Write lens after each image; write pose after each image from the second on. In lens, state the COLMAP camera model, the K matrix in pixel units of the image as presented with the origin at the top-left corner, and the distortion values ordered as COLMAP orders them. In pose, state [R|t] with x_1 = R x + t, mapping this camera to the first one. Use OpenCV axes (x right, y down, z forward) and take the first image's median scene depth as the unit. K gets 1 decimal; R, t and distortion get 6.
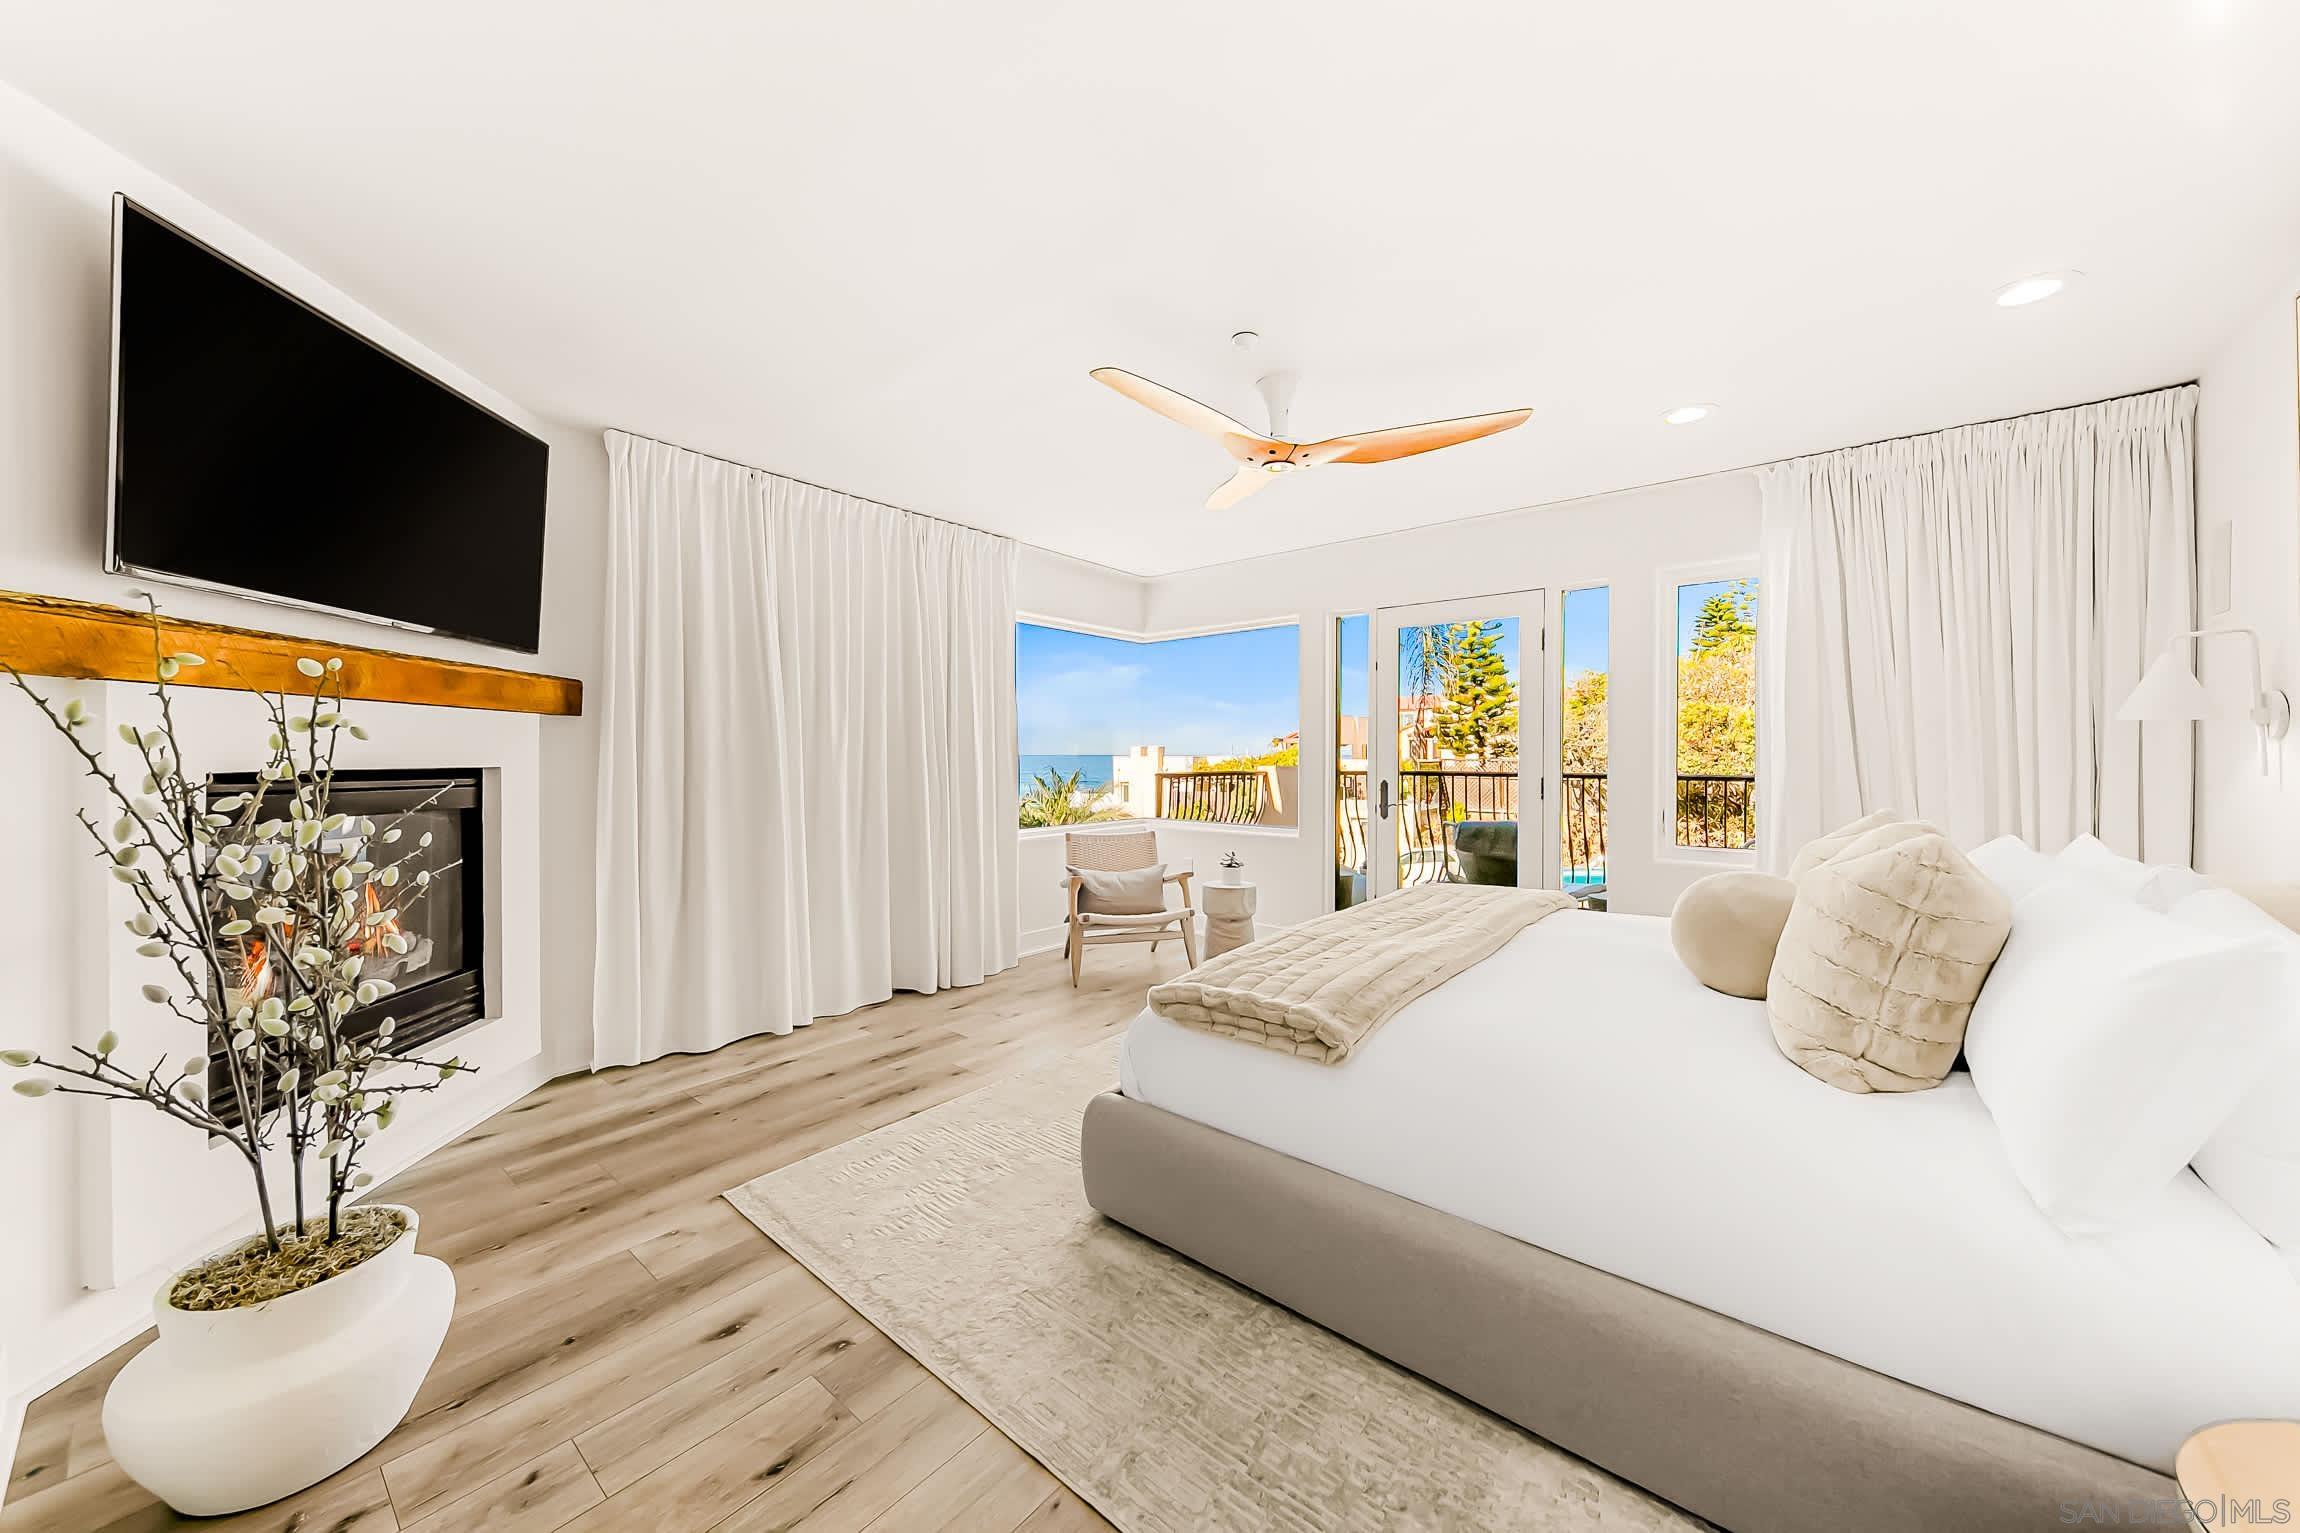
lens RADIAL K [[808.8, 0, 1150.0], [0, 808.8, 766.5], [0, 0, 1]] dist [0.010636, -0.000015]
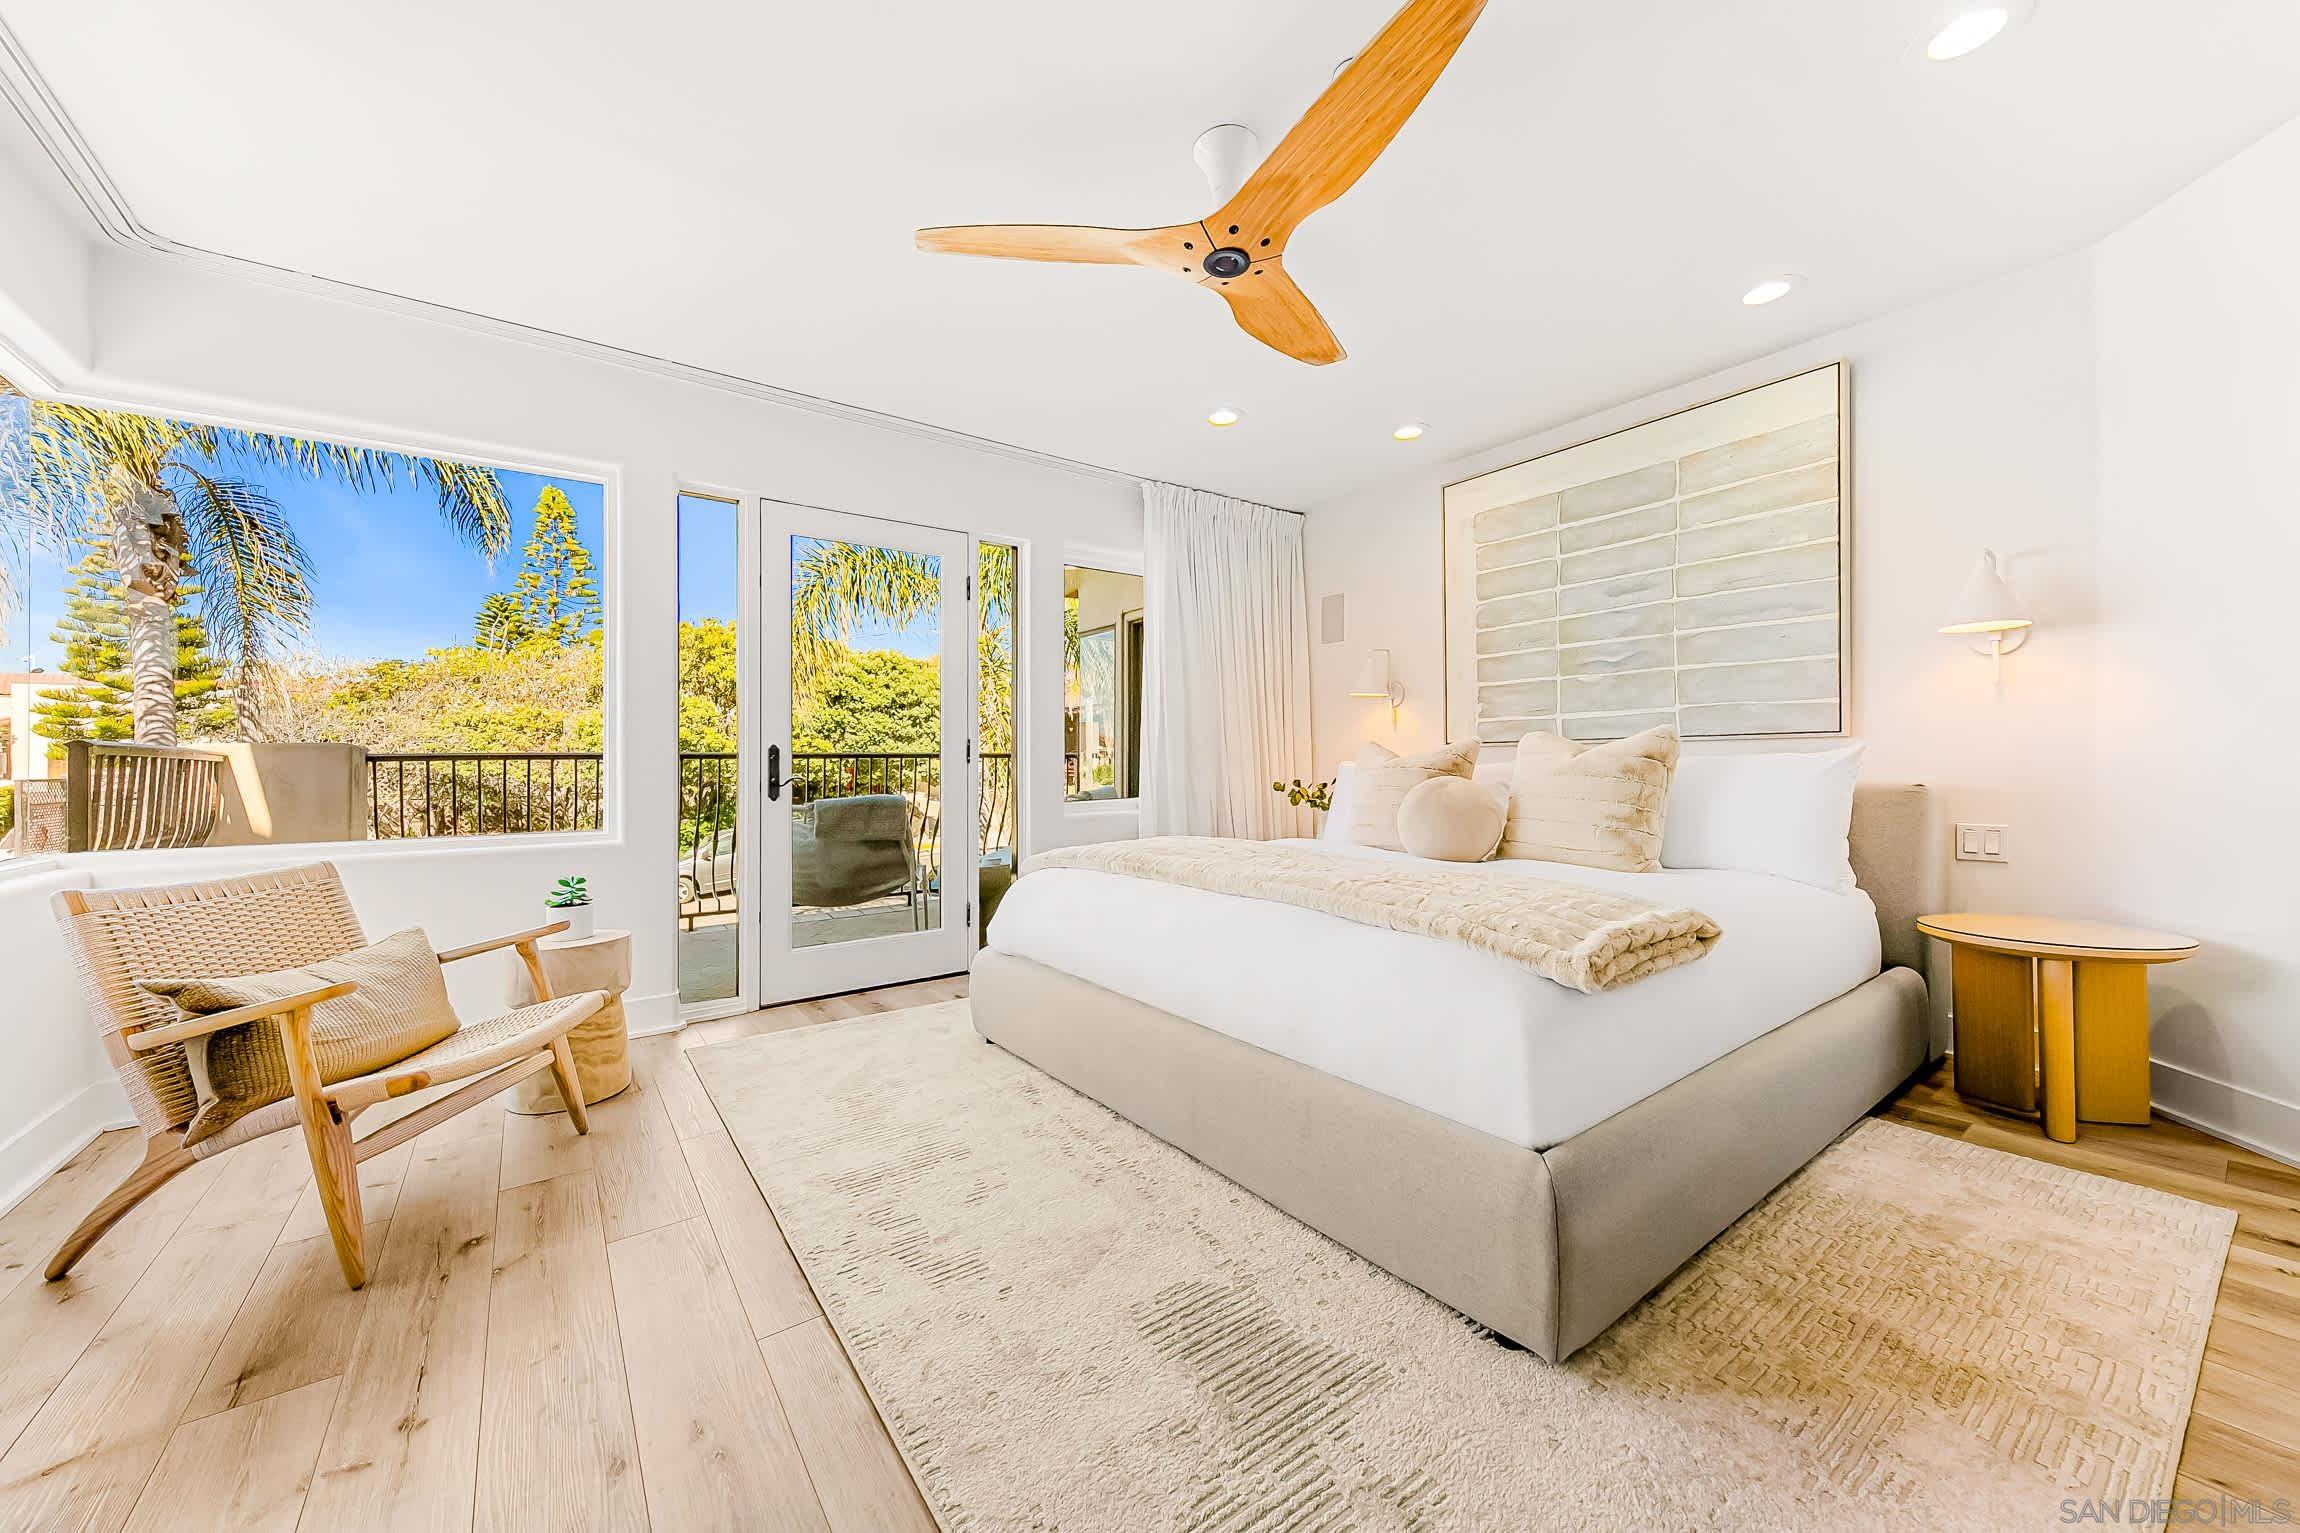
lens RADIAL K [[851.0, 0, 1150.0], [0, 851.0, 766.5], [0, 0, 1]] dist [-0.001909, -0.000162]
pose [[0.242556, -0.000561, 0.970137, -0.484446], [0.024576, 0.999682, -0.005566, 0.066682], [-0.969826, 0.025193, 0.242493, 0.727125]]
